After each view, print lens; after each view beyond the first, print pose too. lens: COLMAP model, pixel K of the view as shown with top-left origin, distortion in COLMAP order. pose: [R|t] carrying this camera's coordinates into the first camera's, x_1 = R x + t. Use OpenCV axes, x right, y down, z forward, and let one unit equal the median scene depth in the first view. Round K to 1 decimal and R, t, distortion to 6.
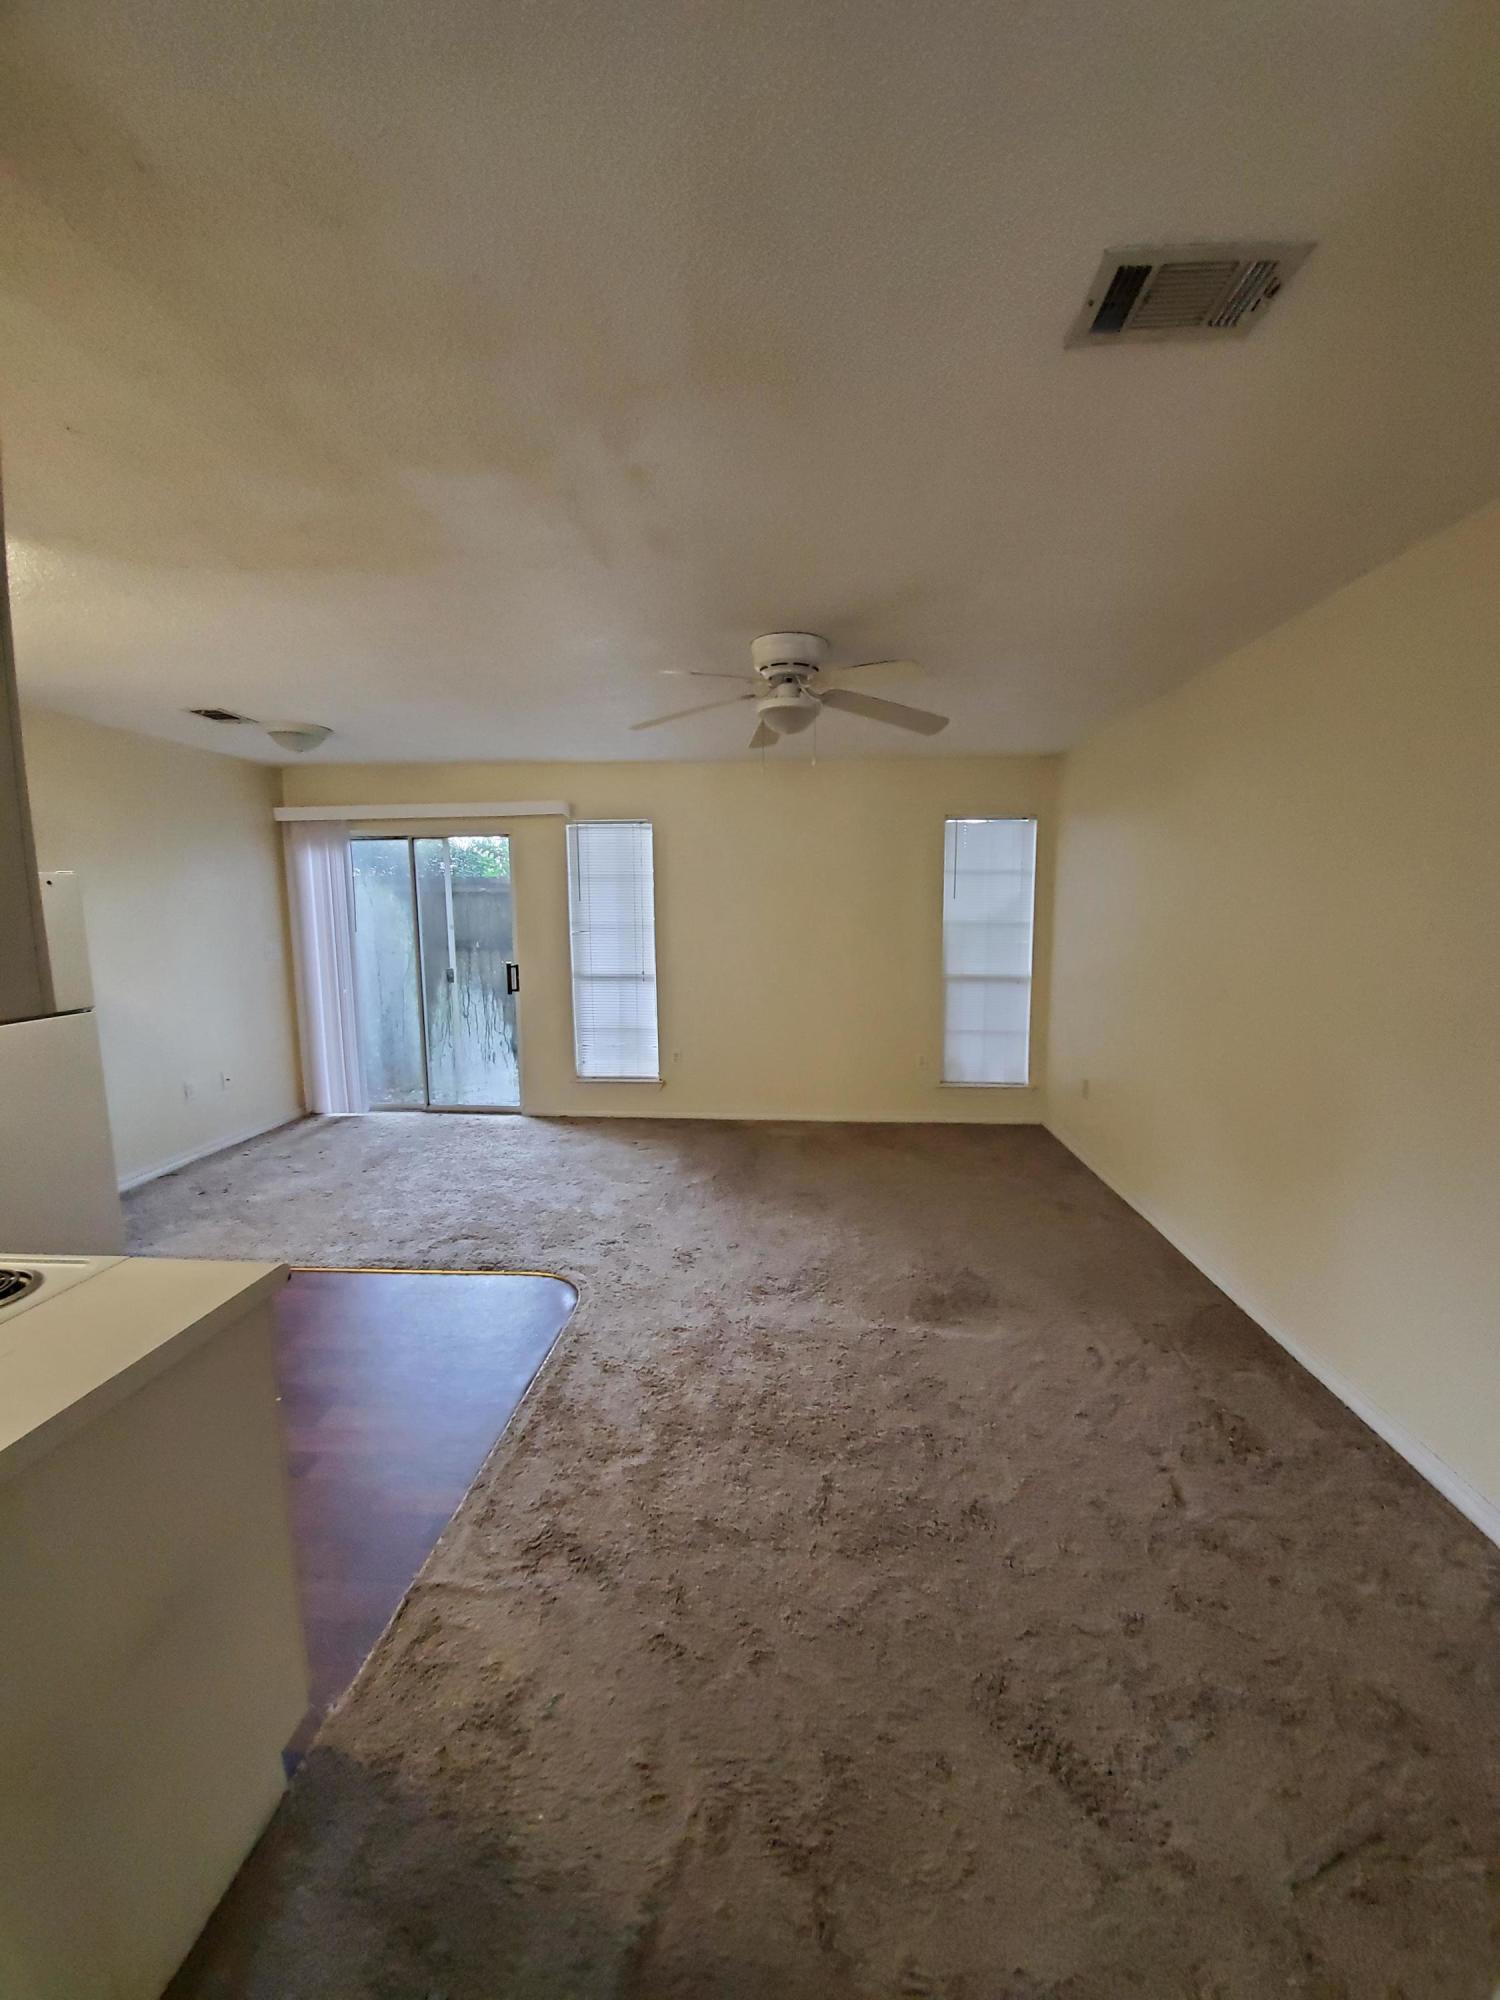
lens RADIAL K [[795.0, 0, 753.4], [0, 795.0, 1006.3], [0, 0, 1]] dist [0.000853, -0.009635]
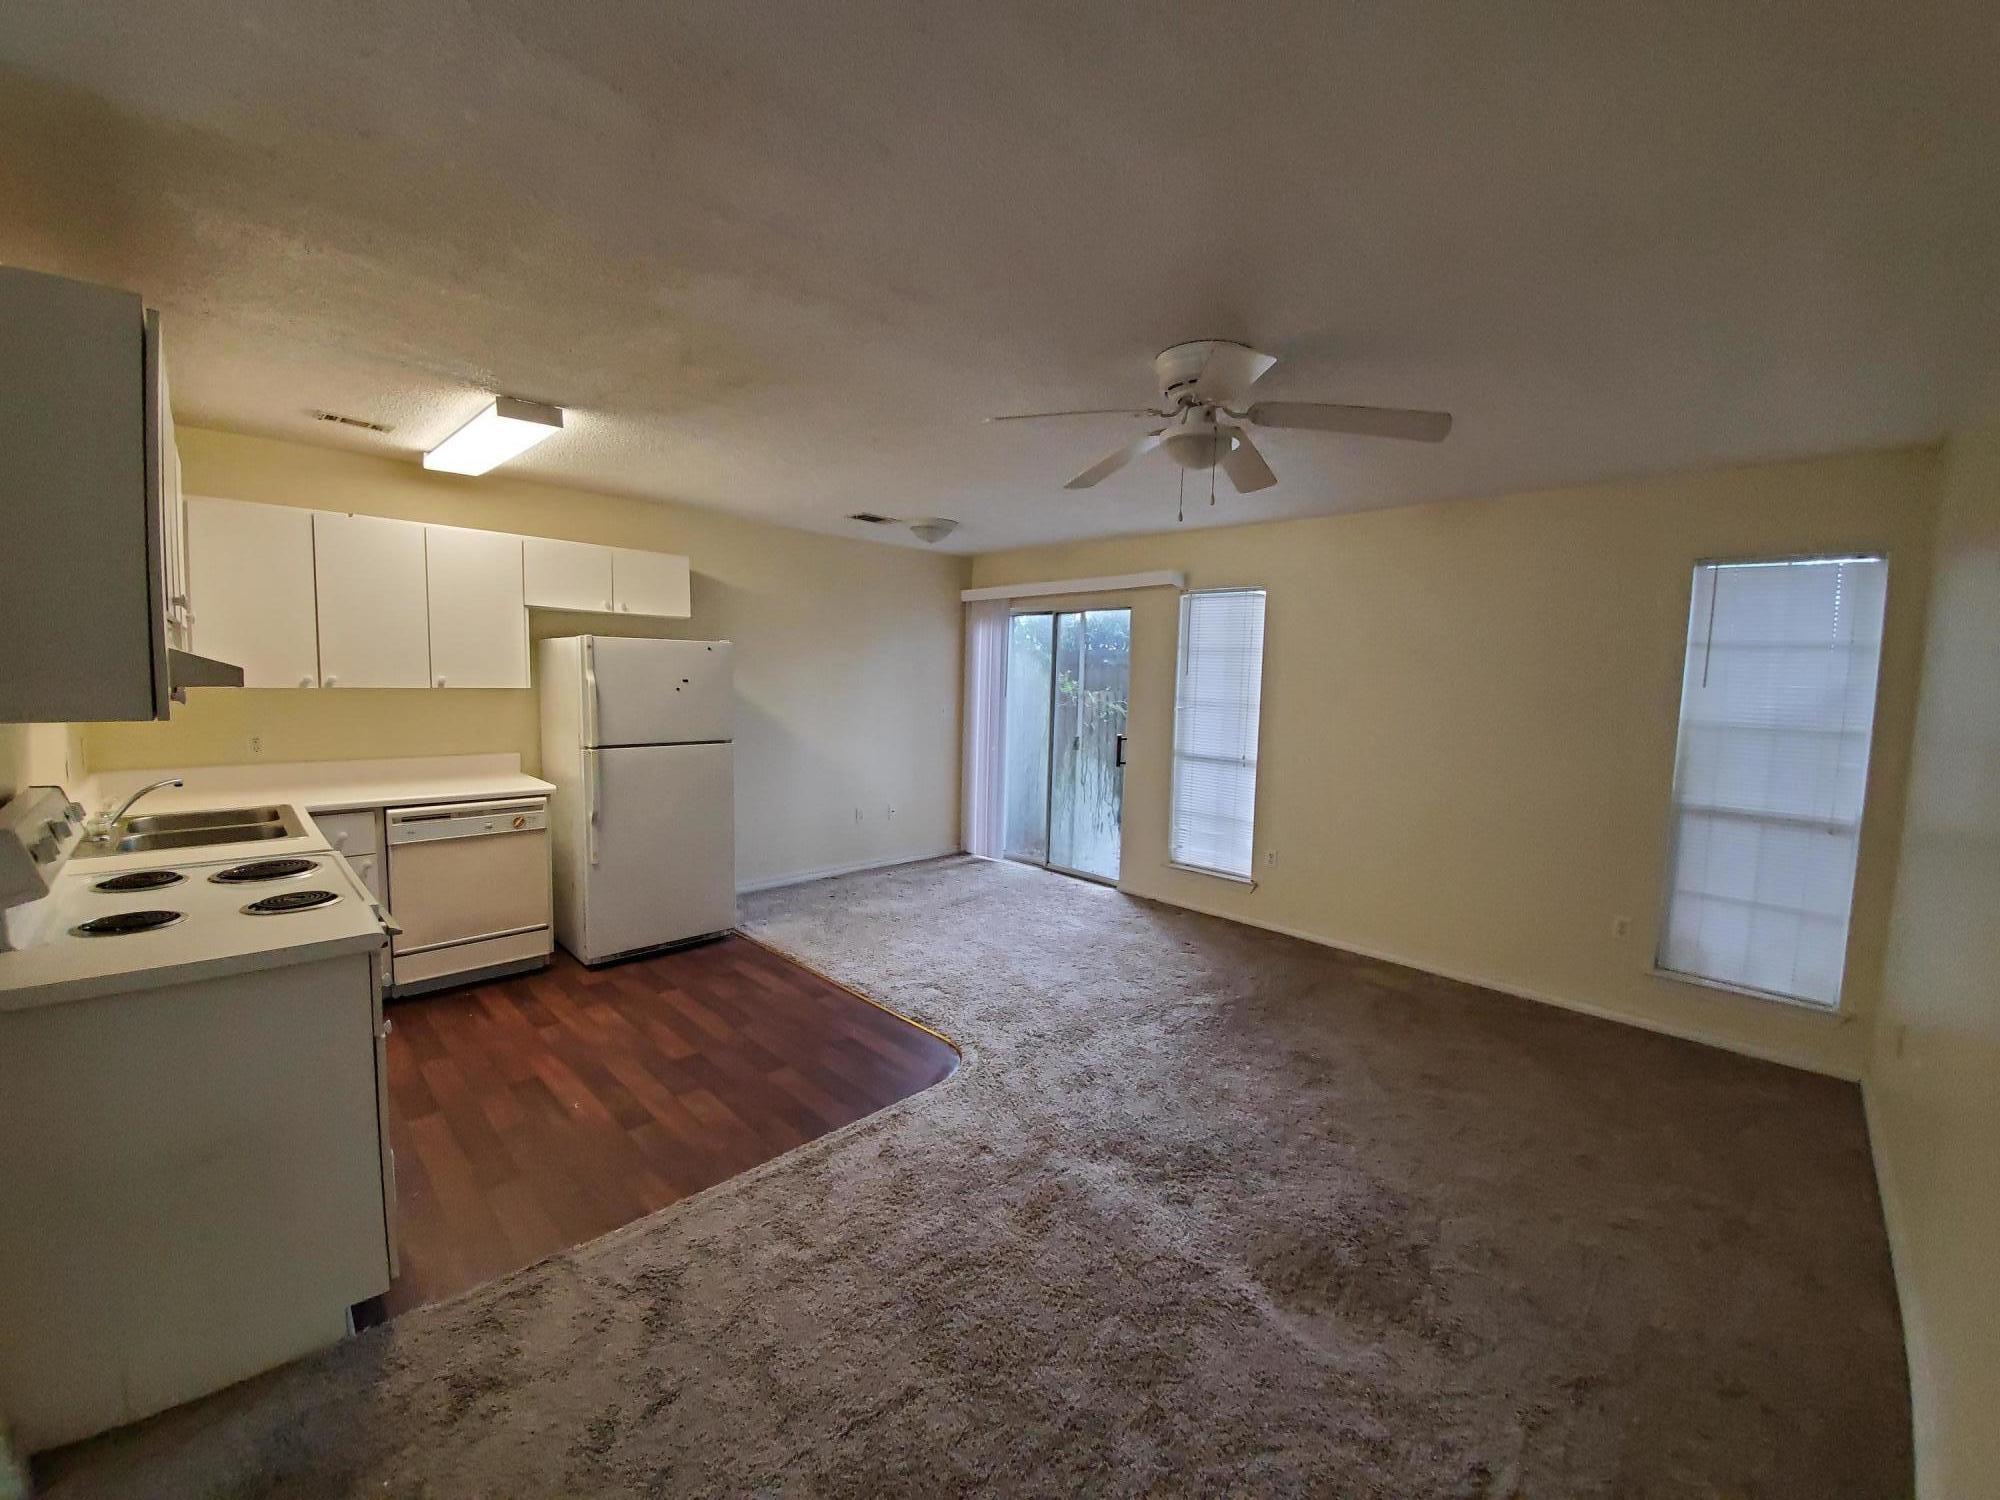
lens RADIAL K [[792.6, 0, 1006.1], [0, 792.6, 750.1], [0, 0, 1]] dist [0.002122, -0.008868]
pose [[0.758598, 0.087114, -0.645709, 0.240273], [-0.113533, 0.993534, 0.000658, -0.021466], [0.641591, 0.072810, 0.763584, 0.158324]]
